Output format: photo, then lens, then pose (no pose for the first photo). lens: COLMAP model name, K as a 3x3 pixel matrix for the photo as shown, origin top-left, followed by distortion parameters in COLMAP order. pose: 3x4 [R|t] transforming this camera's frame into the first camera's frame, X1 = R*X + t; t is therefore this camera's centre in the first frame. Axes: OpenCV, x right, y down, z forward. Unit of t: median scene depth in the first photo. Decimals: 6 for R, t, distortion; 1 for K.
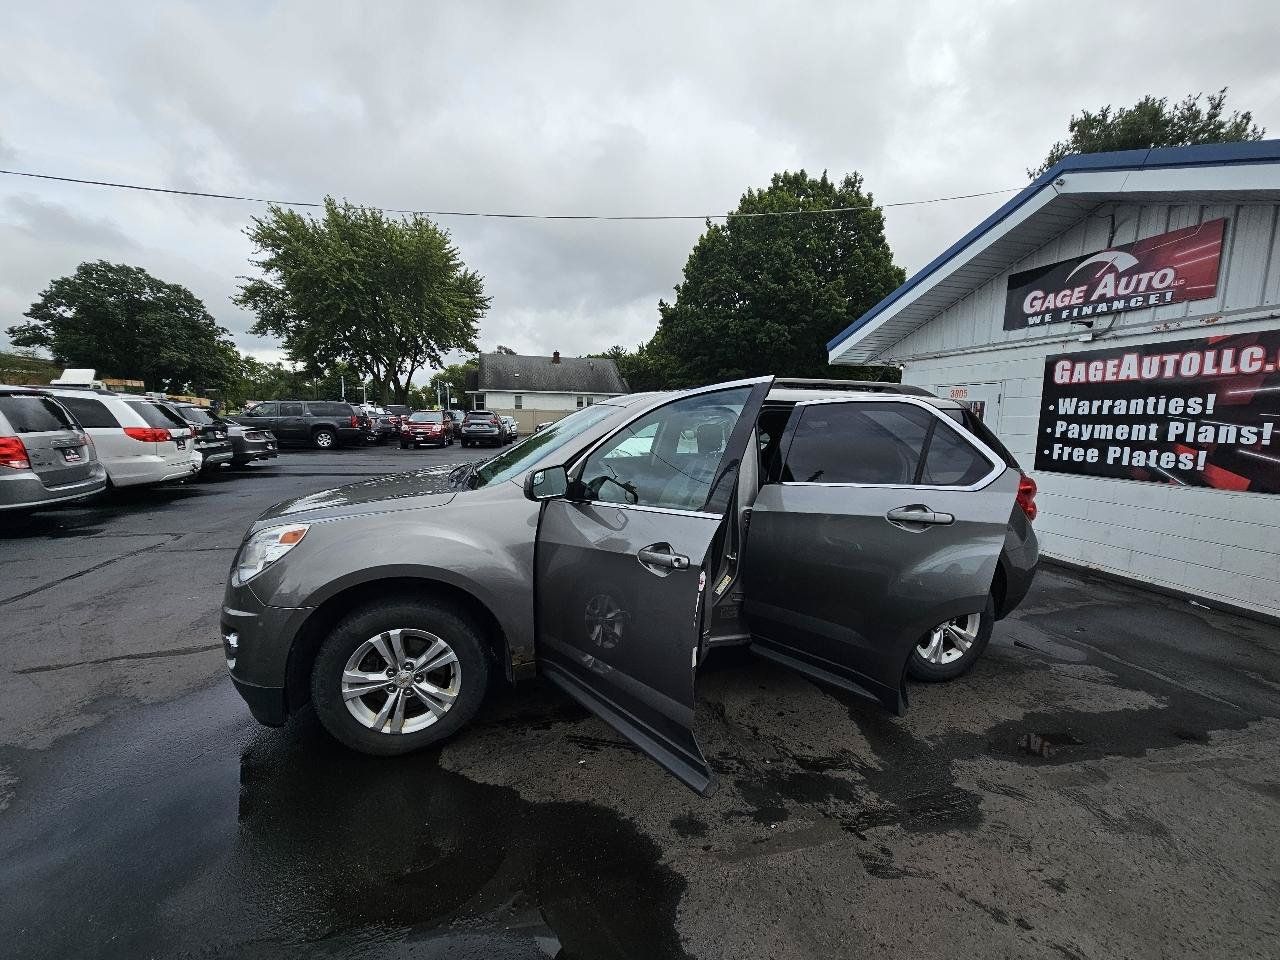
lens RADIAL K [[516.3, 0, 640.9], [0, 516.3, 482.2], [0, 0, 1]] dist [0.001207, 0.000030]
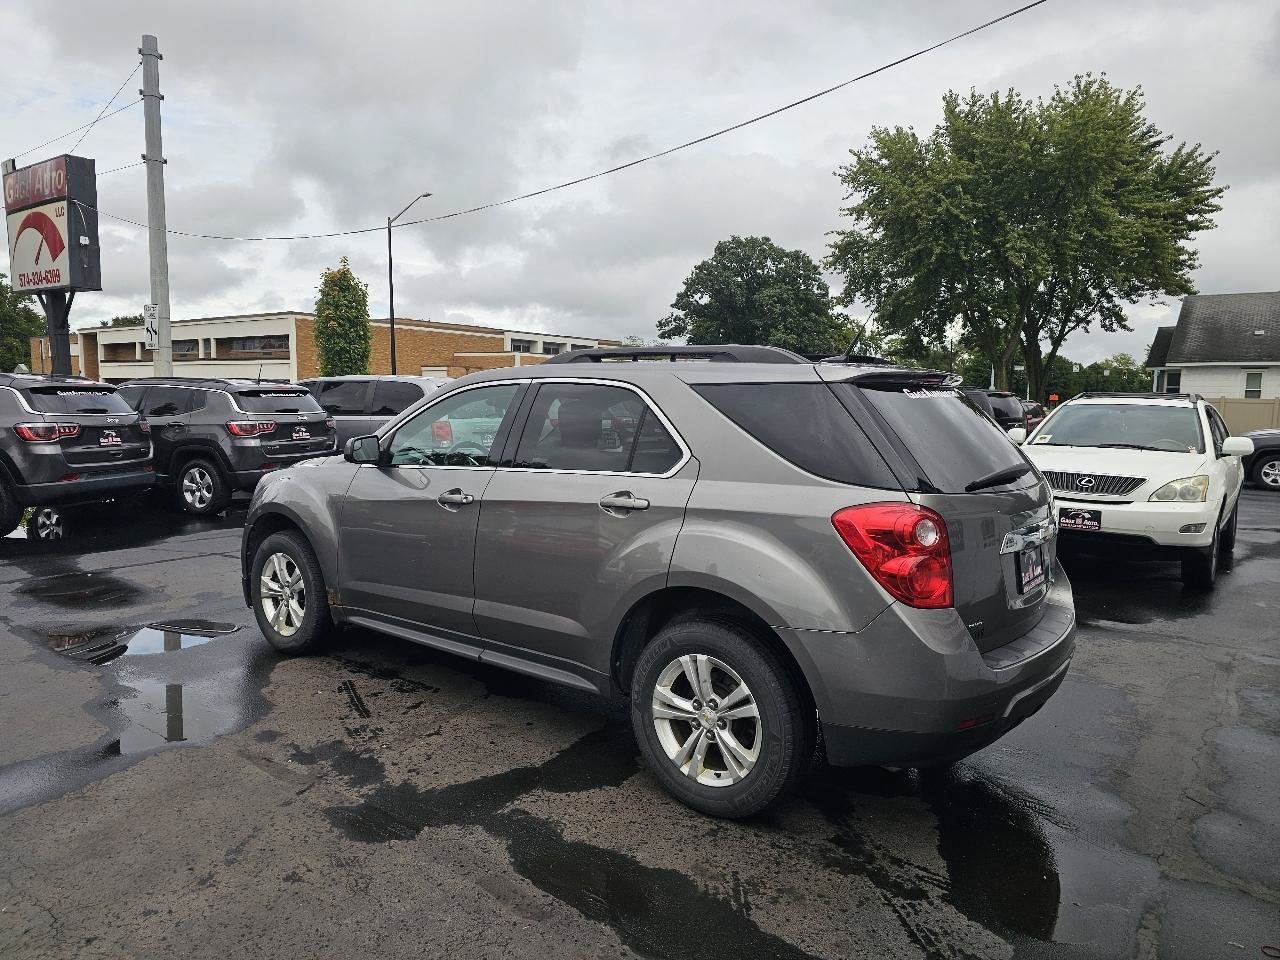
lens RADIAL K [[849.8, 0, 627.6], [0, 849.8, 481.4], [0, 0, 1]] dist [0.064985, -0.059963]
pose [[0.591001, 0.072557, -0.803401, 0.767881], [-0.111366, 0.993749, 0.007824, -0.007624], [0.798947, 0.084848, 0.595386, 0.157003]]
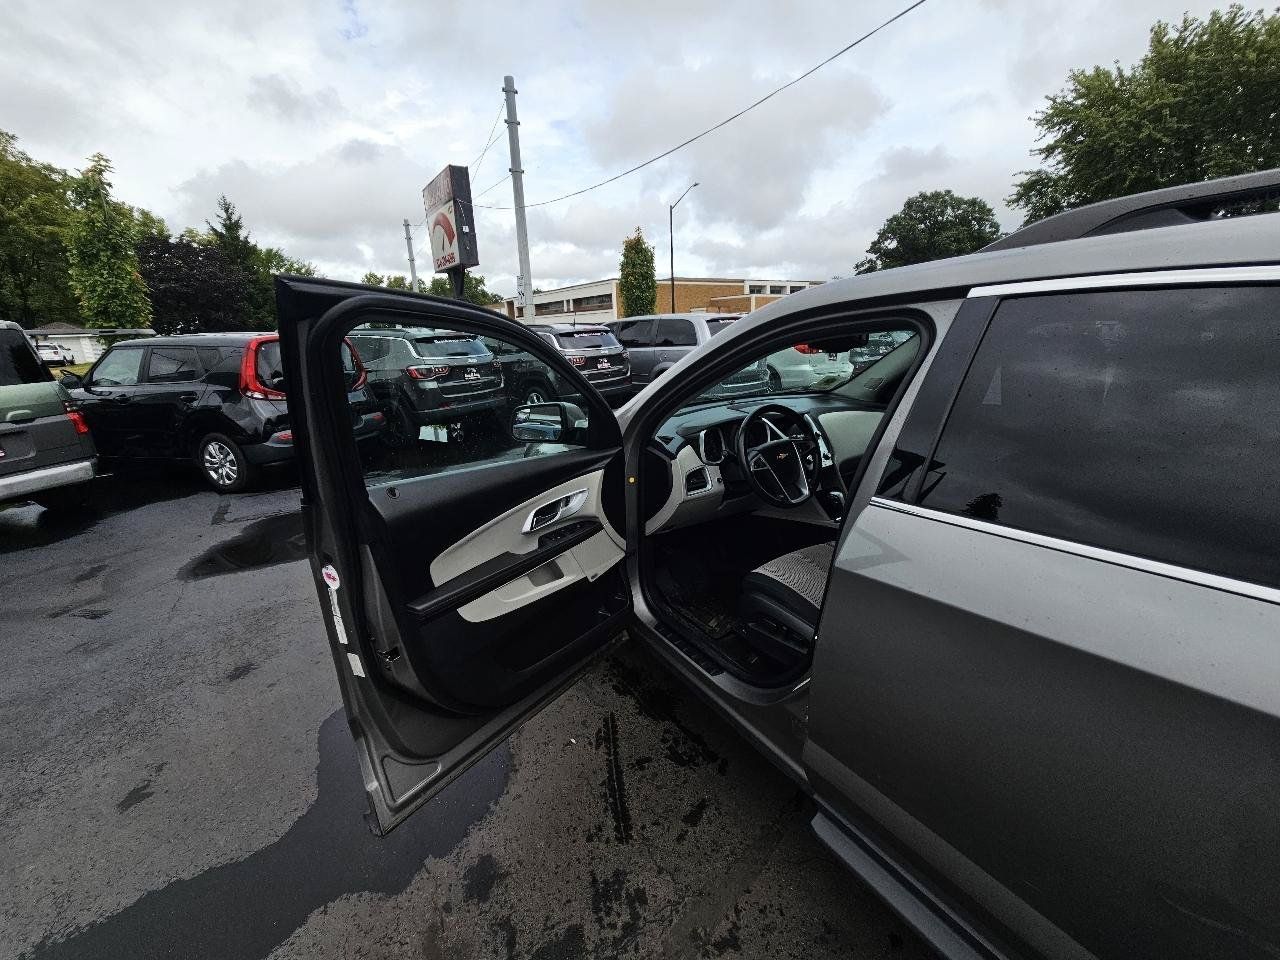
lens RADIAL K [[518.3, 0, 640.0], [0, 518.3, 480.0], [0, 0, 1]] dist [0.002856, -0.001907]
pose [[0.298071, 0.243774, -0.922891, 0.271428], [-0.087875, 0.969742, 0.227768, -0.046408], [0.950490, 0.013208, 0.310473, 0.352202]]
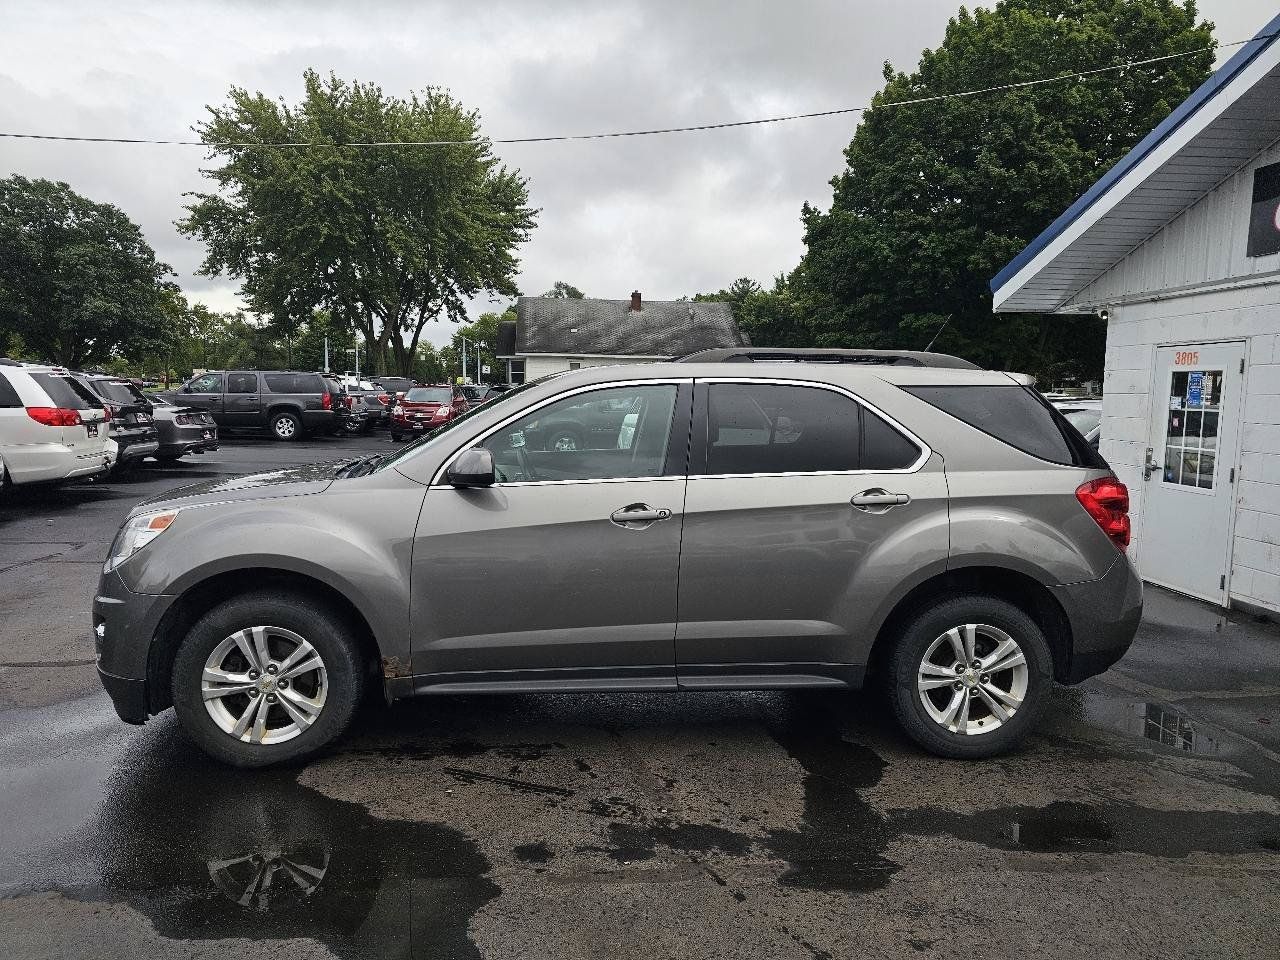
lens RADIAL K [[848.1, 0, 630.4], [0, 848.1, 475.7], [0, 0, 1]] dist [0.064270, -0.056013]
pose [[0.983741, 0.018575, -0.178630, 0.184971], [-0.024123, 0.999290, -0.028940, 0.018961], [0.177966, 0.032778, 0.983491, -0.163670]]
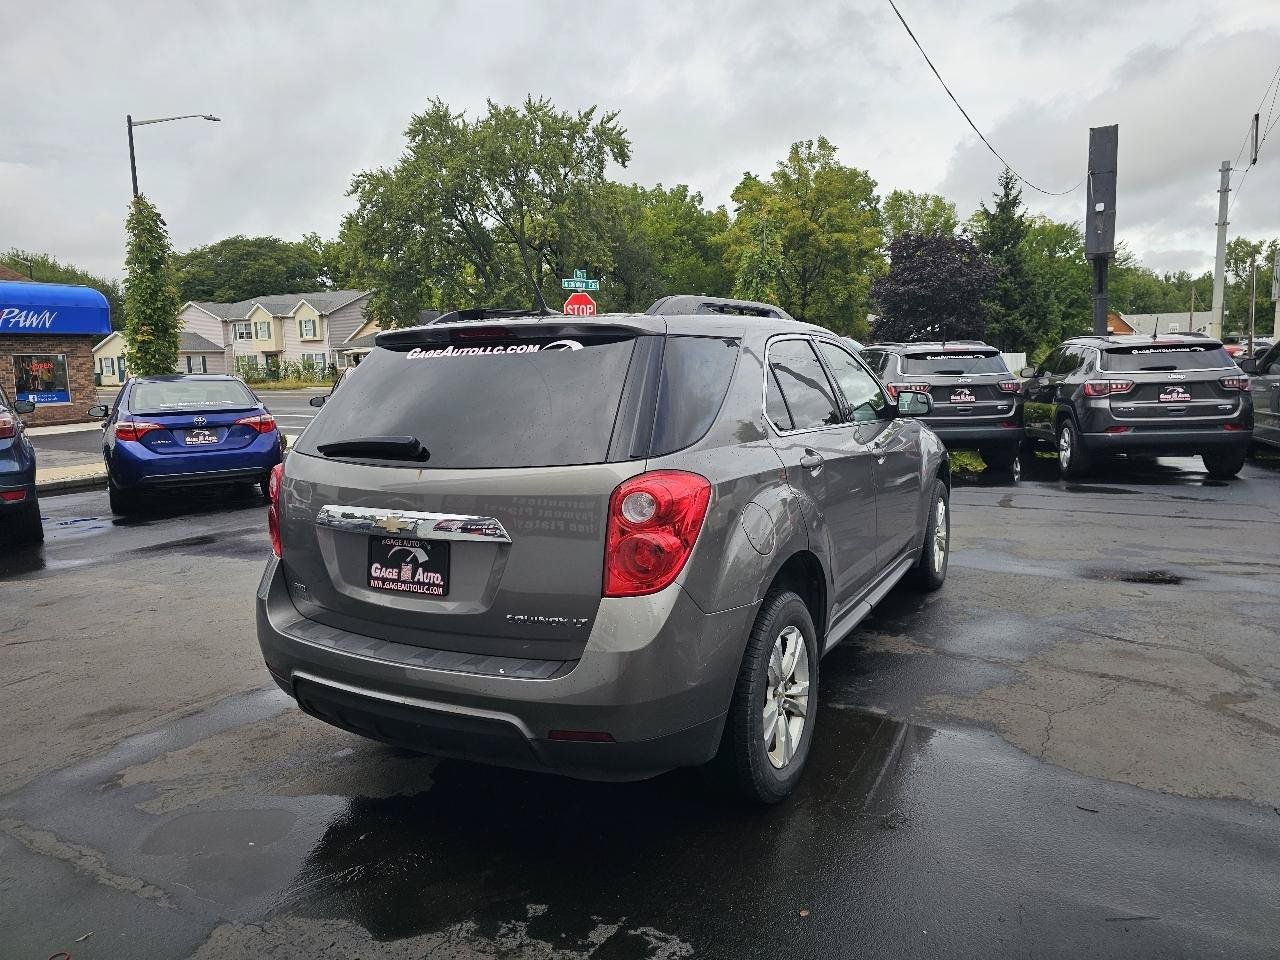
lens RADIAL K [[848.1, 0, 630.4], [0, 848.1, 475.7], [0, 0, 1]] dist [0.064270, -0.056013]
pose [[-0.694315, 0.095753, -0.713273, 0.706115], [-0.080717, 0.974495, 0.209392, -0.137399], [0.715130, 0.202958, -0.668877, 1.163623]]
